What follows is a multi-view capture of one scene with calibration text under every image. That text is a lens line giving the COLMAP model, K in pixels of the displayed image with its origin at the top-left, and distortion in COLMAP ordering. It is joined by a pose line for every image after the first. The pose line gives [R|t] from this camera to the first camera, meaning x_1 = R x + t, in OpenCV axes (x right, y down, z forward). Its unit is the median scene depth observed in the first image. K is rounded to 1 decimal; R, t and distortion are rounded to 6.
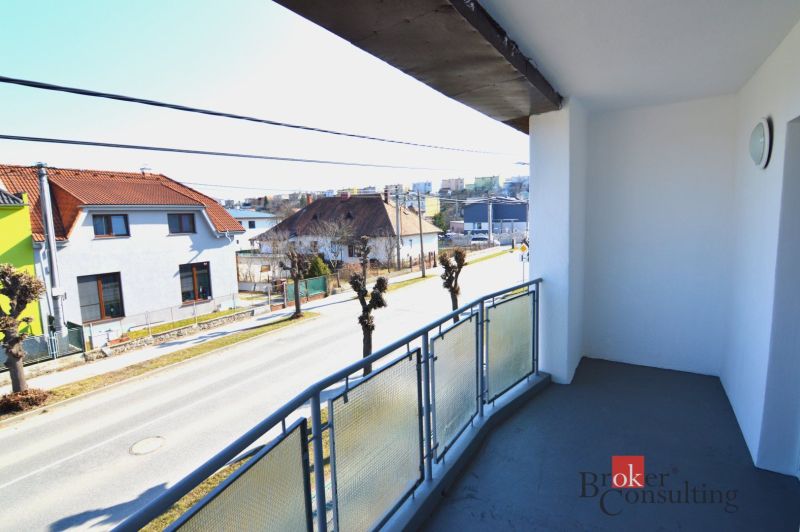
lens RADIAL K [[396.3, 0, 400.0], [0, 396.3, 266.0], [0, 0, 1]] dist [0.014353, 0.000117]
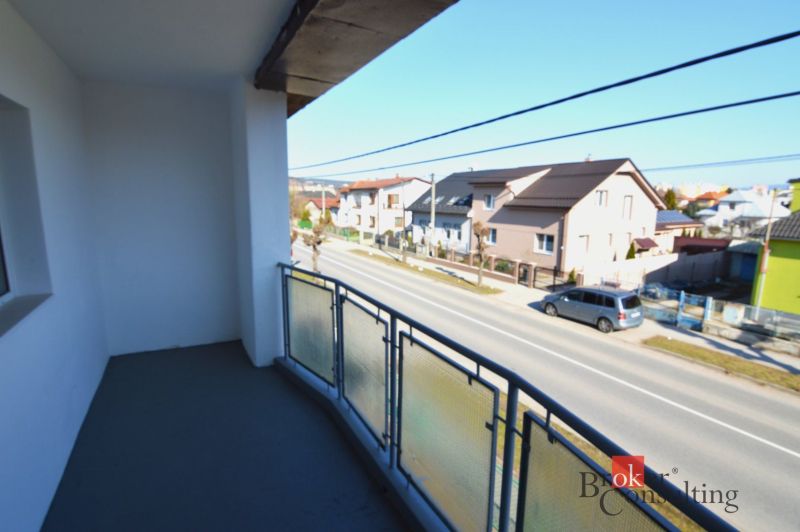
lens RADIAL K [[396.3, 0, 400.0], [0, 396.3, 266.0], [0, 0, 1]] dist [0.014353, 0.000117]
pose [[-0.488062, 0.164673, -0.857134, 0.706409], [-0.109896, 0.962631, 0.247517, -0.149838], [0.865863, 0.214999, -0.451727, 1.189651]]
